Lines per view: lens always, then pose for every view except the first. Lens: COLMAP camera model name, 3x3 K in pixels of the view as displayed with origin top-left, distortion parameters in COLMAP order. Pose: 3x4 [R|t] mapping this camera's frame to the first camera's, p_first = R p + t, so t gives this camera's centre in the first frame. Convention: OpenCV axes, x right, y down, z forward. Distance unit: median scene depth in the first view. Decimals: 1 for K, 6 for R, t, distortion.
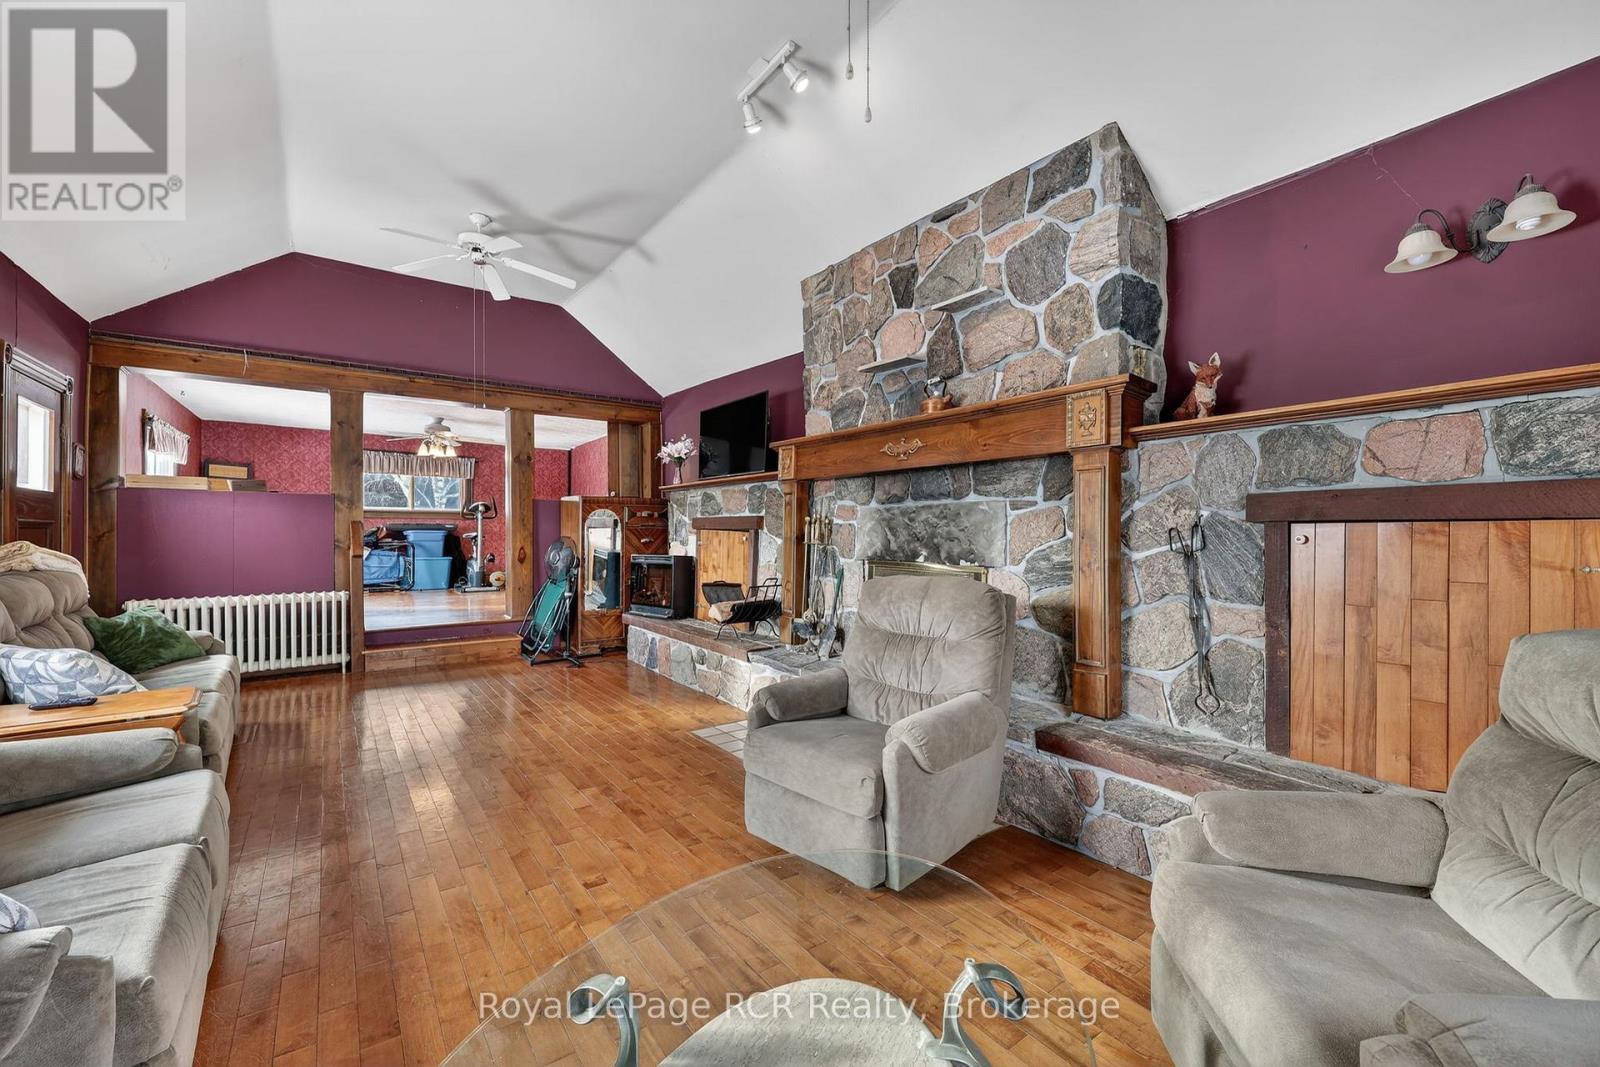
lens RADIAL K [[642.6, 0, 794.4], [0, 642.6, 531.7], [0, 0, 1]] dist [0.000661, 0.000182]
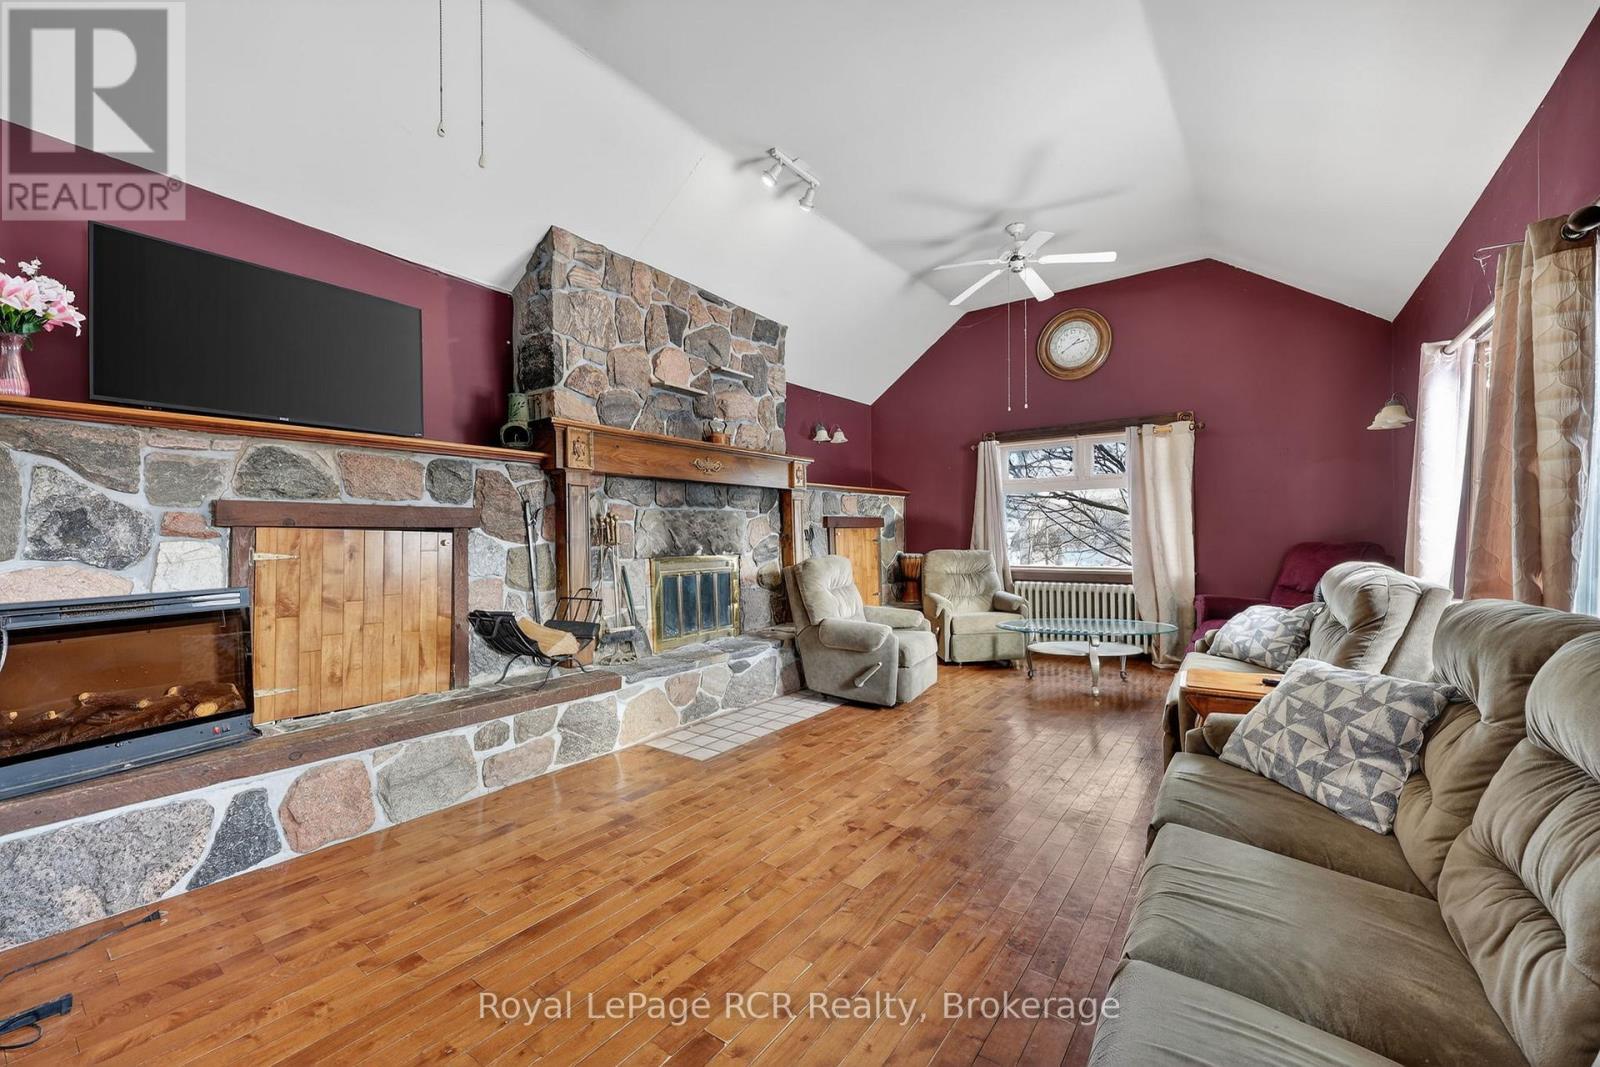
lens RADIAL K [[642.6, 0, 794.4], [0, 642.6, 531.7], [0, 0, 1]] dist [0.000661, 0.000182]
pose [[-0.297824, 0.003900, 0.954613, -1.051849], [0.004038, 0.999988, -0.002825, 0.004884], [-0.954612, 0.003014, -0.297836, 1.165935]]
